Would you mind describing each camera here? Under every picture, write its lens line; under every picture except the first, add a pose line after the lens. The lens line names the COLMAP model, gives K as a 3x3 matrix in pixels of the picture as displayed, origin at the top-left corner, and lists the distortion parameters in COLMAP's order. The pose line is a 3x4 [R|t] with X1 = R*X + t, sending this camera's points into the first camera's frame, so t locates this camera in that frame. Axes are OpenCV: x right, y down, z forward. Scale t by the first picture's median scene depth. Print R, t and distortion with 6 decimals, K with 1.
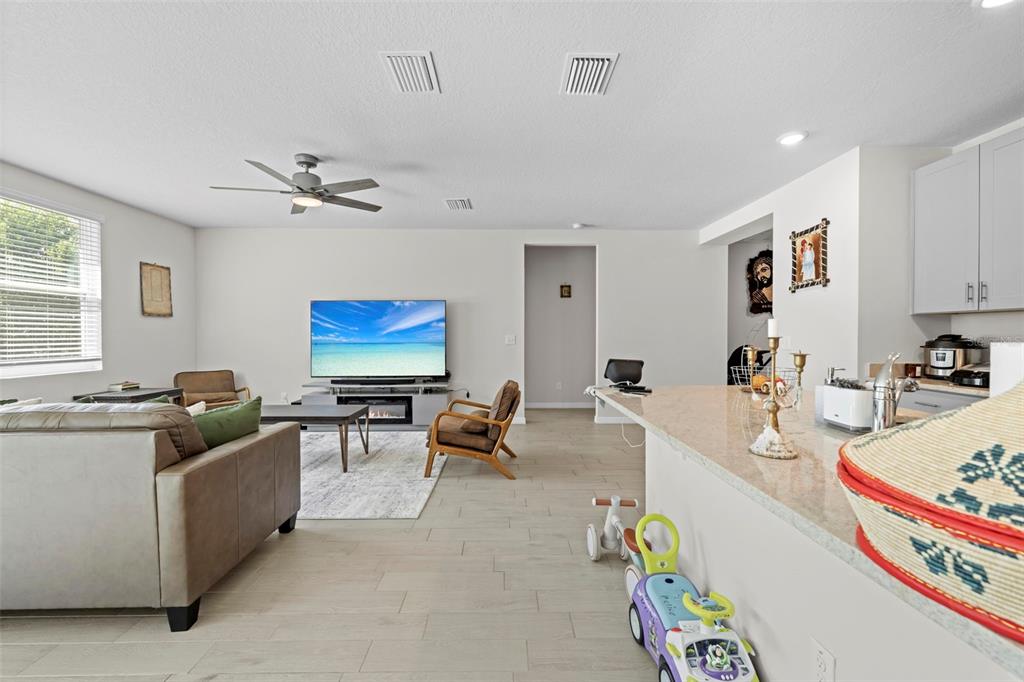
lens RADIAL K [[411.5, 0, 512.0], [0, 411.5, 341.0], [0, 0, 1]] dist [-0.001836, -0.000071]
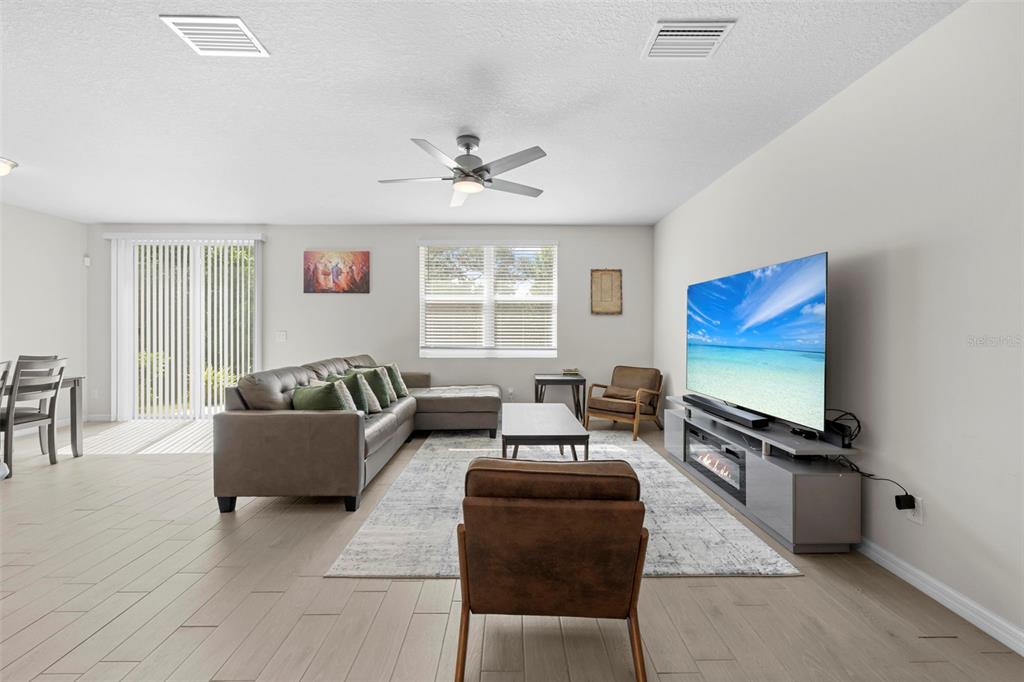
lens RADIAL K [[417.5, 0, 510.5], [0, 417.5, 326.2], [0, 0, 1]] dist [-0.000673, -0.000085]
pose [[-0.013158, -0.007674, -0.999884, 0.307946], [-0.020497, 0.999763, -0.007403, -0.014479], [0.999703, 0.020397, -0.013312, 0.781838]]
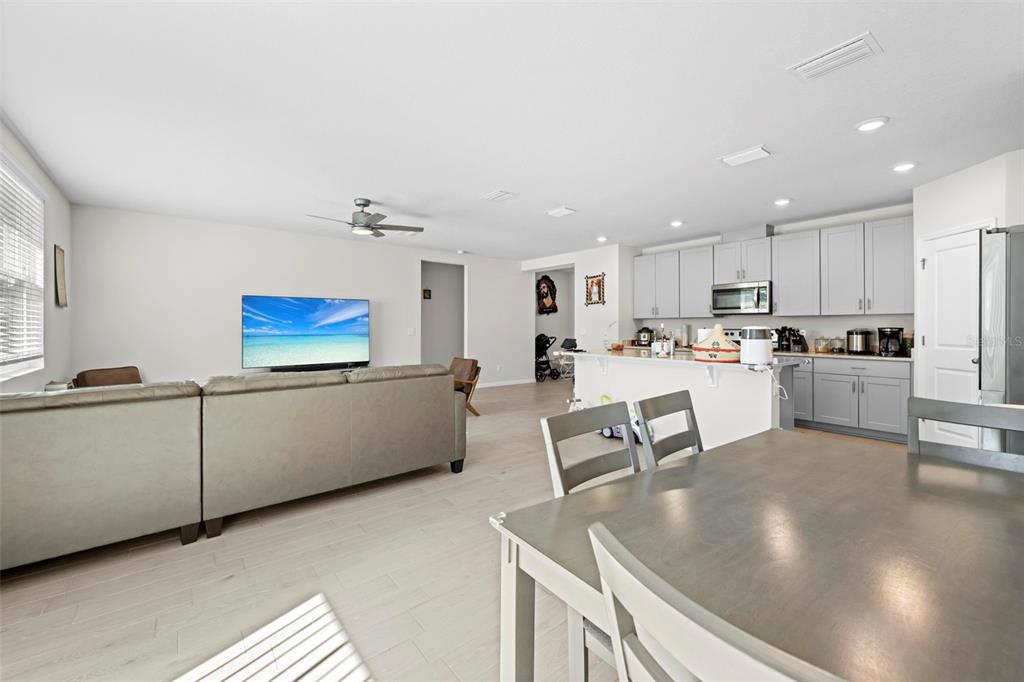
lens RADIAL K [[417.5, 0, 510.5], [0, 417.5, 326.2], [0, 0, 1]] dist [-0.000673, -0.000085]
pose [[0.788930, 0.001389, 0.614482, -0.683972], [0.009778, 0.999842, -0.014815, 0.004169], [-0.614406, 0.017697, 0.788792, -0.292085]]
